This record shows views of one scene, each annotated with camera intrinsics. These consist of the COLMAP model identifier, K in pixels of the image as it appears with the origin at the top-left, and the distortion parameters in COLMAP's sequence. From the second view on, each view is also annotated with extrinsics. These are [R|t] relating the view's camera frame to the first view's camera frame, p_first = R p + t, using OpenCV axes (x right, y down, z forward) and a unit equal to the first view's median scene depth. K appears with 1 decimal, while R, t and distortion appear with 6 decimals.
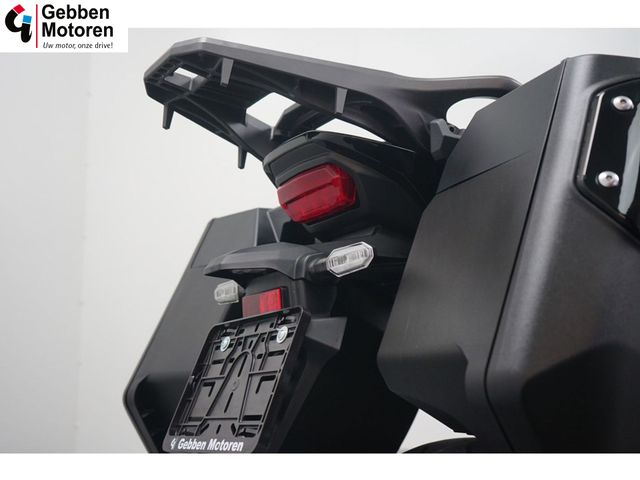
lens RADIAL K [[782.4, 0, 320.2], [0, 782.4, 240.5], [0, 0, 1]] dist [0.005853, 0.000000]
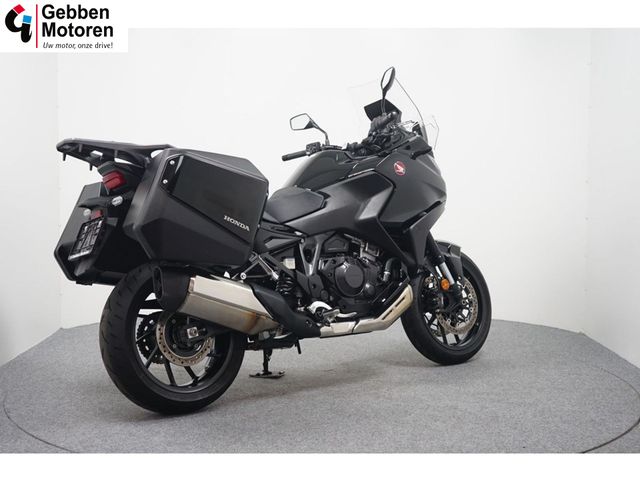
lens RADIAL K [[909.8, 0, 319.2], [0, 909.8, 239.1], [0, 0, 1]] dist [-0.029447, 0.000000]
pose [[0.997832, -0.034602, 0.055984, 0.652884], [0.030410, 0.996789, 0.074073, -0.073351], [-0.058367, -0.072209, 0.995680, -2.898209]]
